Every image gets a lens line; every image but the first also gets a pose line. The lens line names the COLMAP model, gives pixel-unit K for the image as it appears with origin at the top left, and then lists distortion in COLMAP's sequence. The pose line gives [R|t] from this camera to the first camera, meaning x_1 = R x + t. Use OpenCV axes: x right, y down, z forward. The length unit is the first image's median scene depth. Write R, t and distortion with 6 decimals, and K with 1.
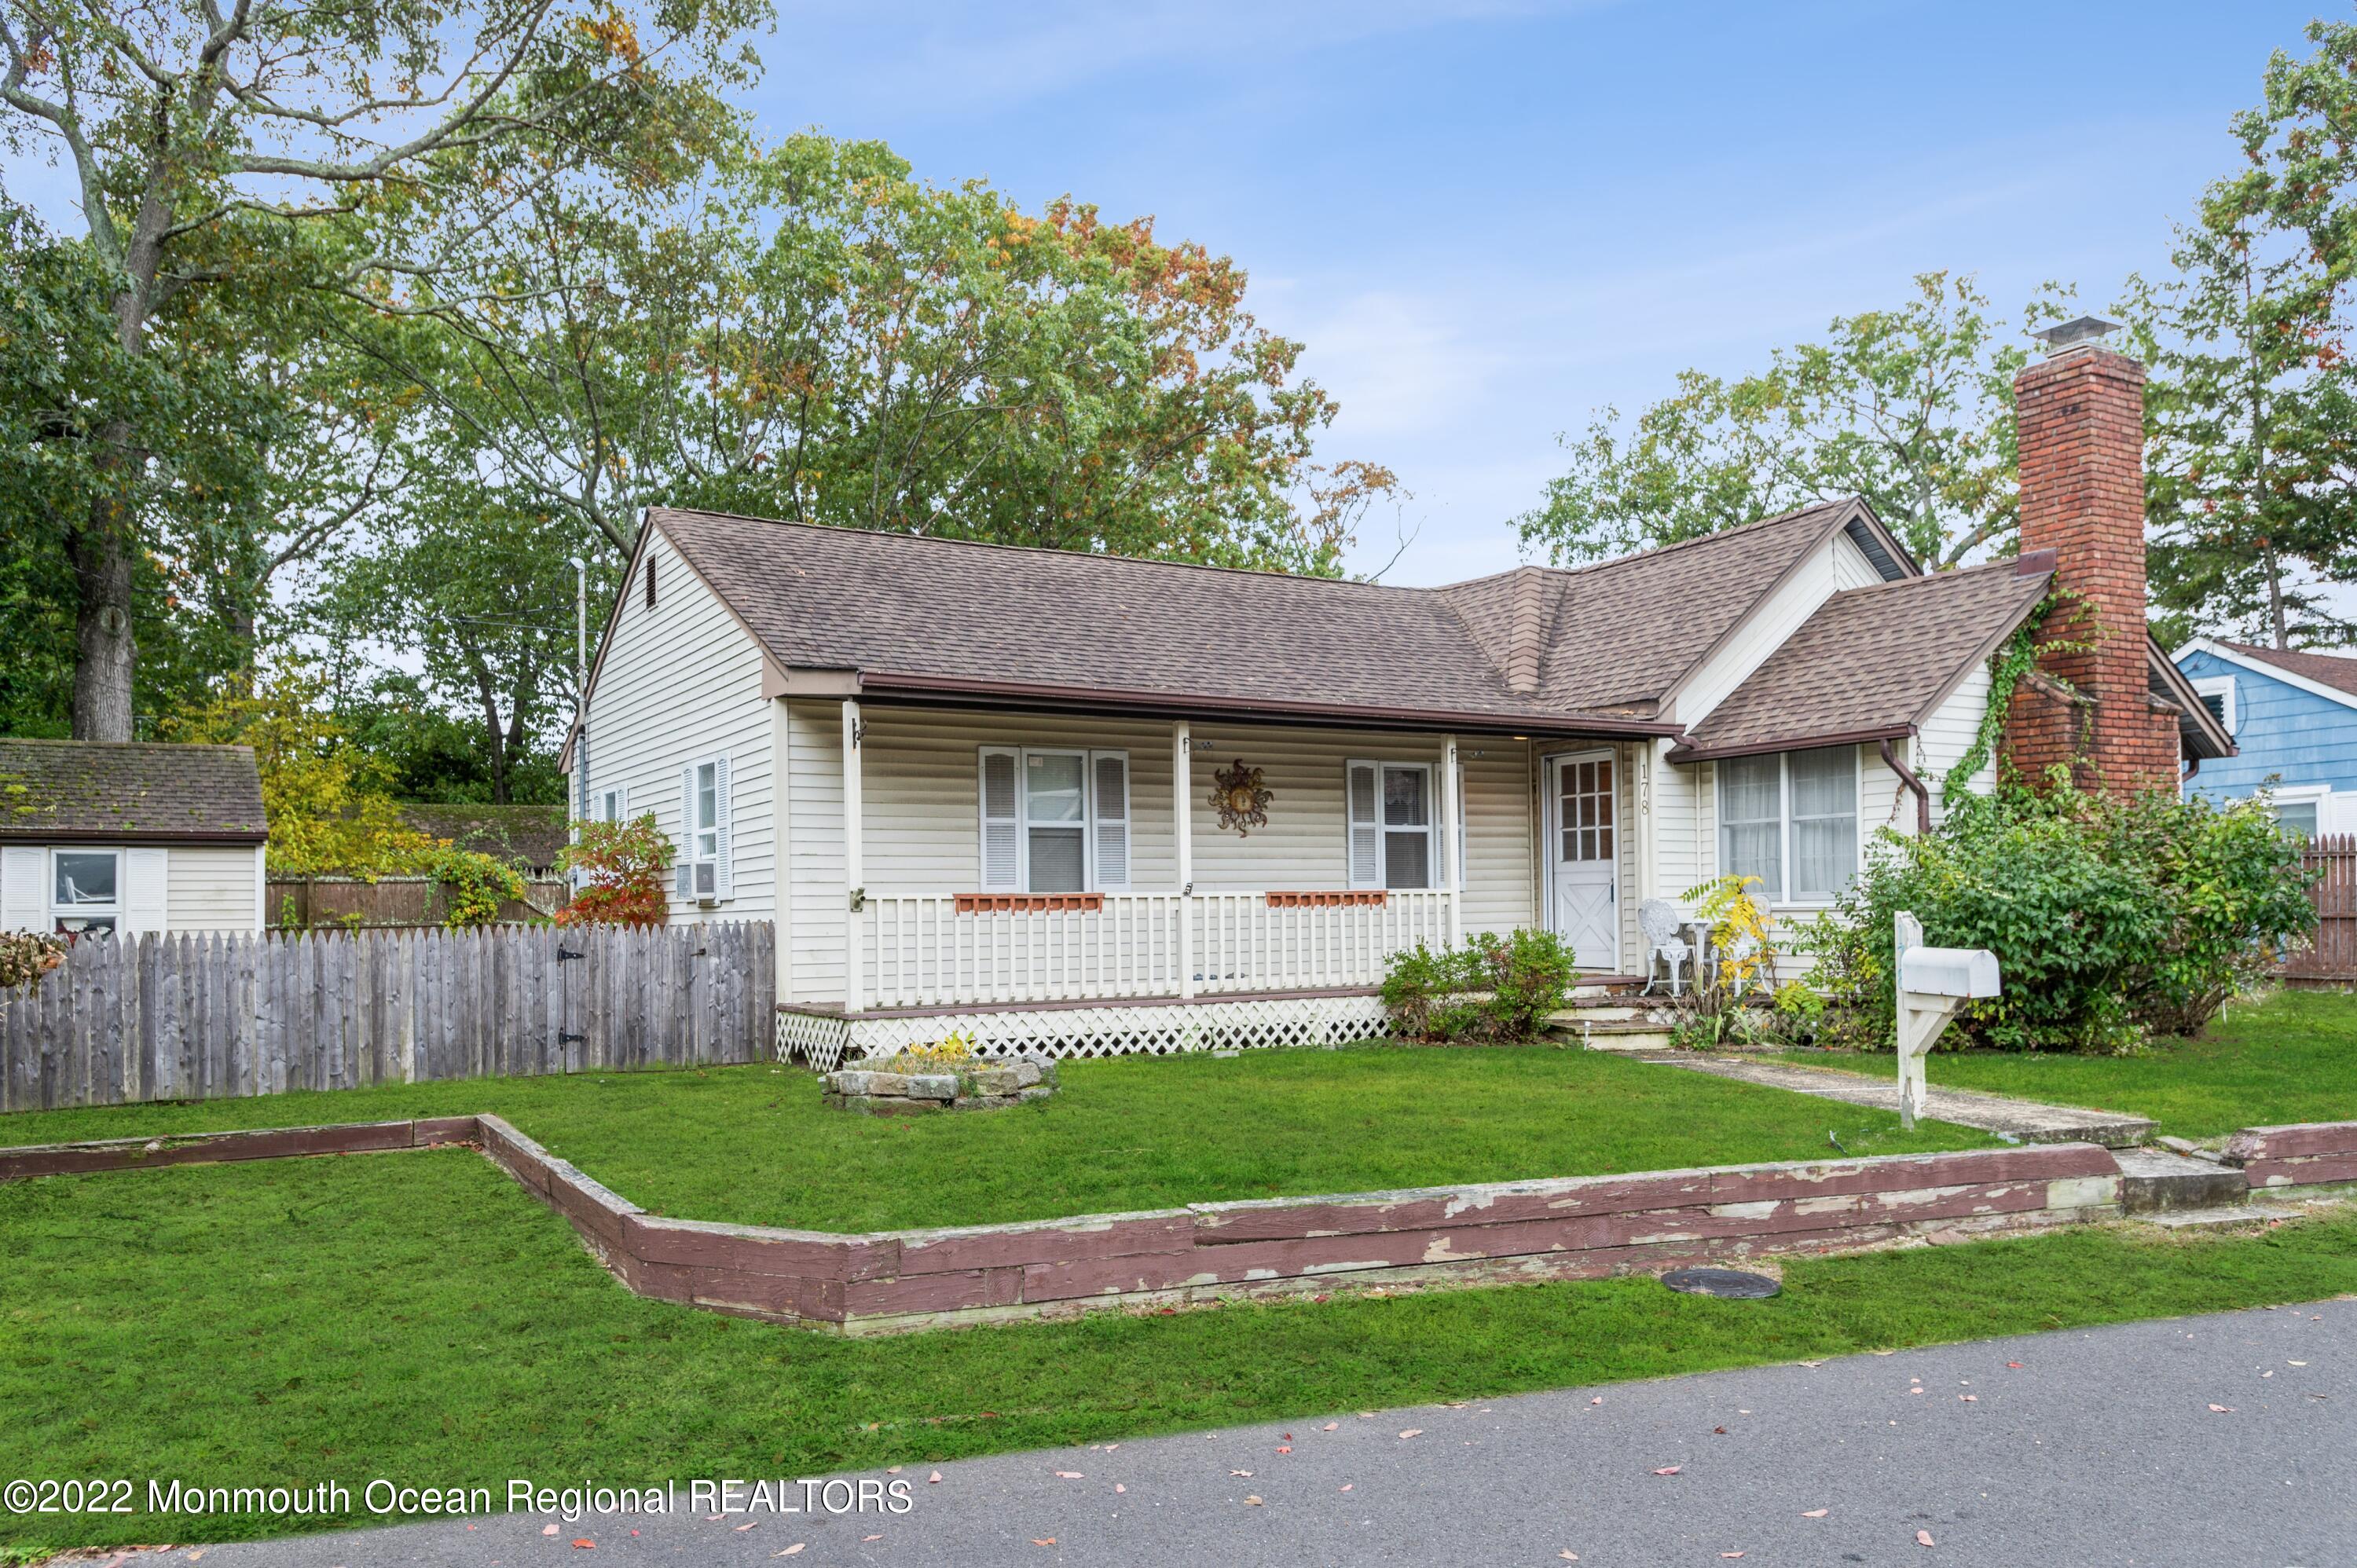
lens RADIAL K [[1691.2, 0, 1119.4], [0, 1691.2, 872.8], [0, 0, 1]] dist [0.036146, -0.017847]
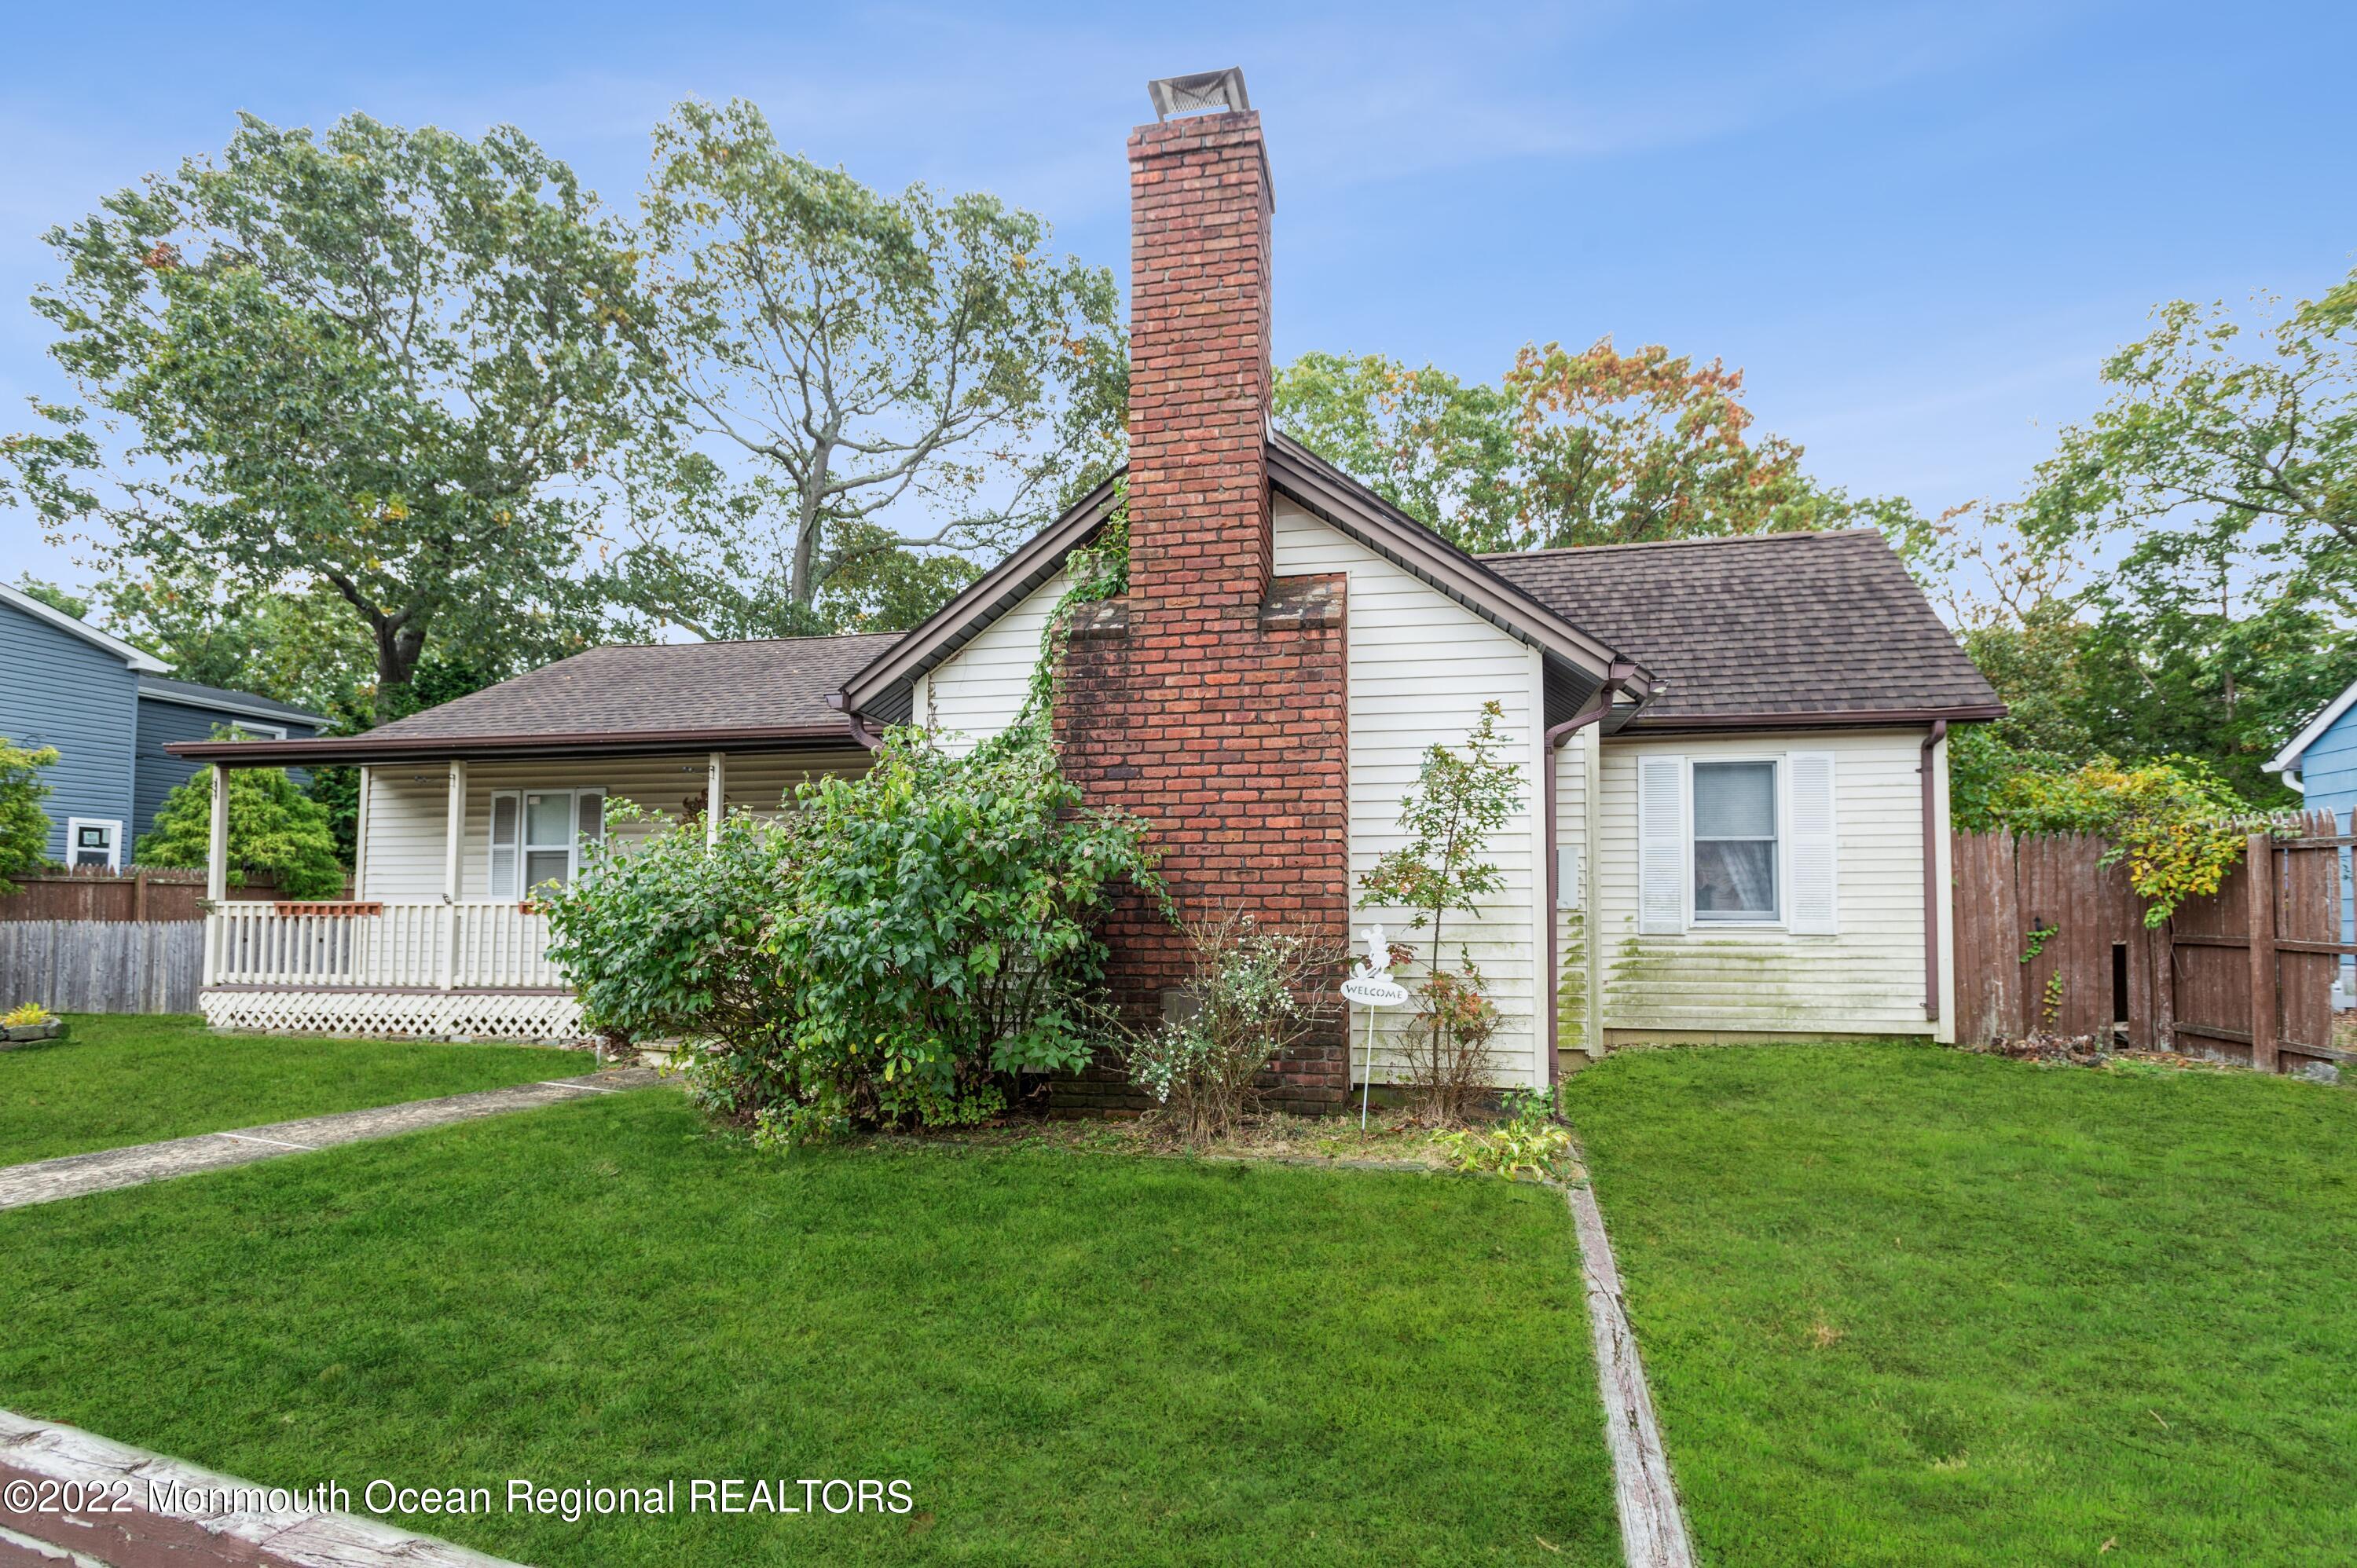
lens RADIAL K [[1096.5, 0, 1140.8], [0, 1096.5, 856.7], [0, 0, 1]] dist [0.011586, -0.001868]
pose [[0.755959, -0.023038, -0.654213, 0.873941], [0.004250, 0.999532, -0.030287, 0.005012], [0.654605, 0.020115, 0.755703, 0.682056]]
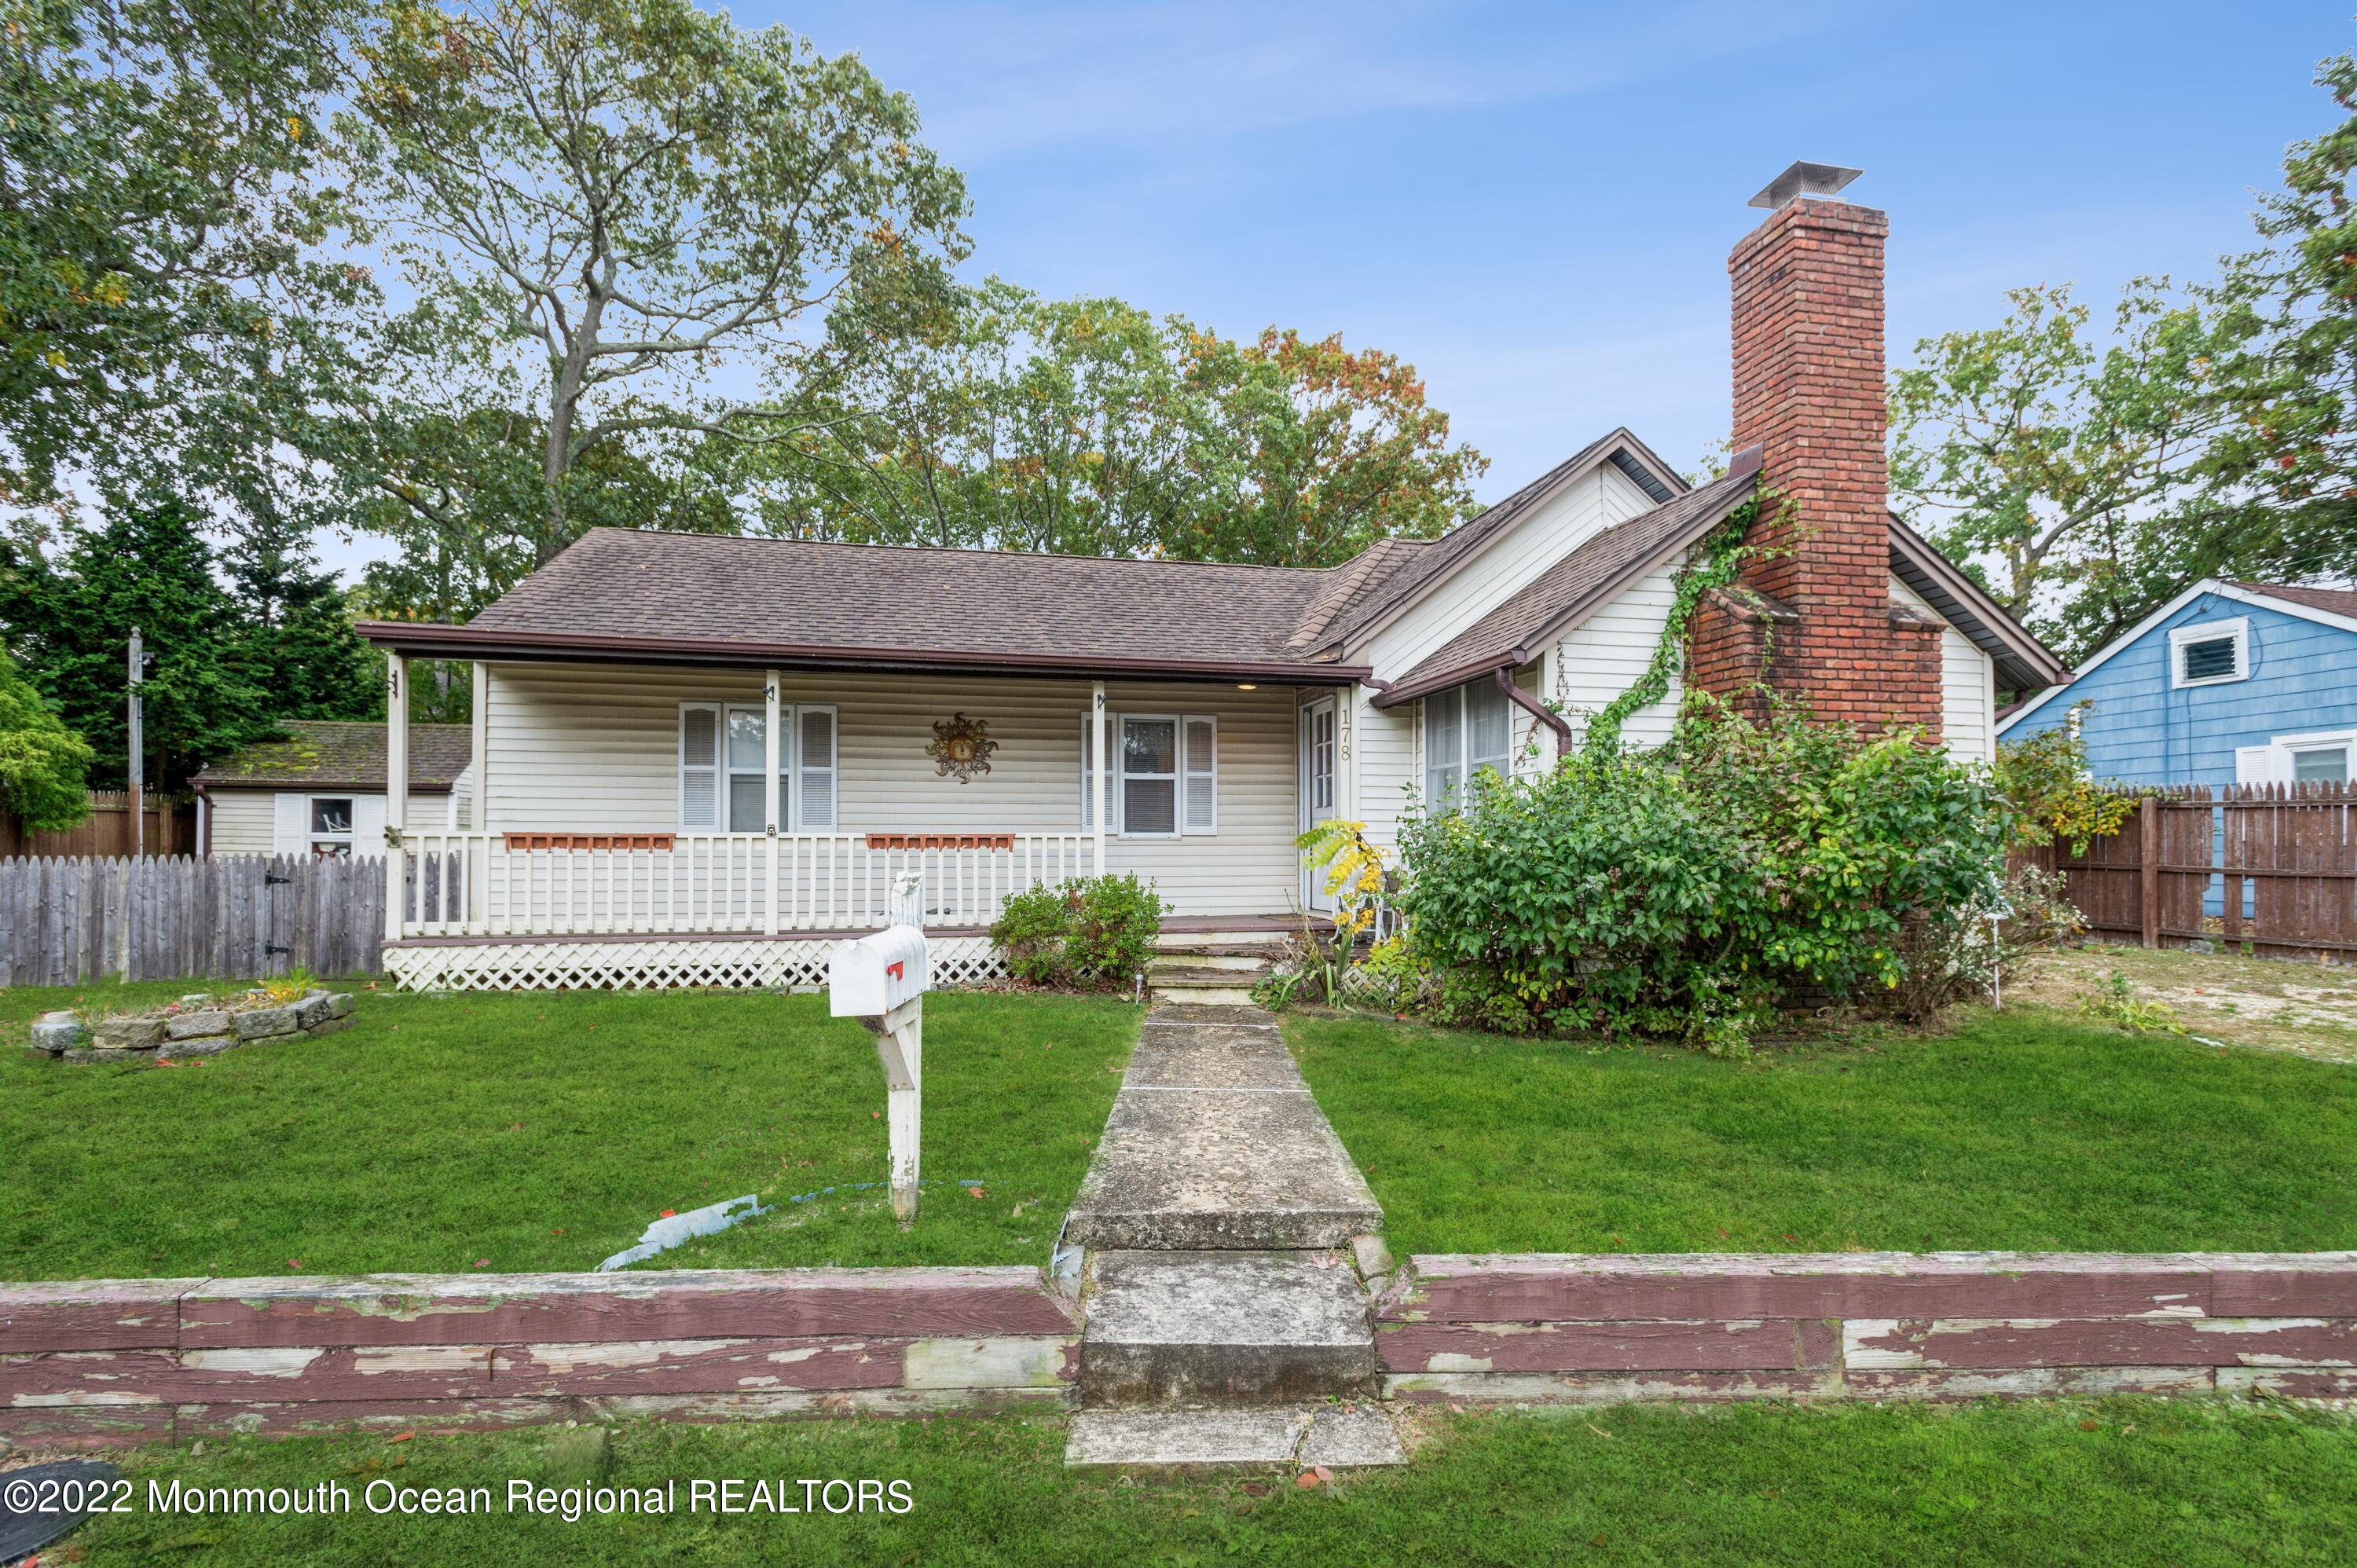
lens RADIAL K [[1096.5, 0, 1135.3], [0, 1096.5, 816.3], [0, 0, 1]] dist [0.011586, -0.001868]
pose [[0.952243, 0.006099, -0.305280, 0.433829], [-0.006868, 0.999975, -0.001446, 0.000379], [0.305263, 0.003473, 0.952262, 0.393250]]
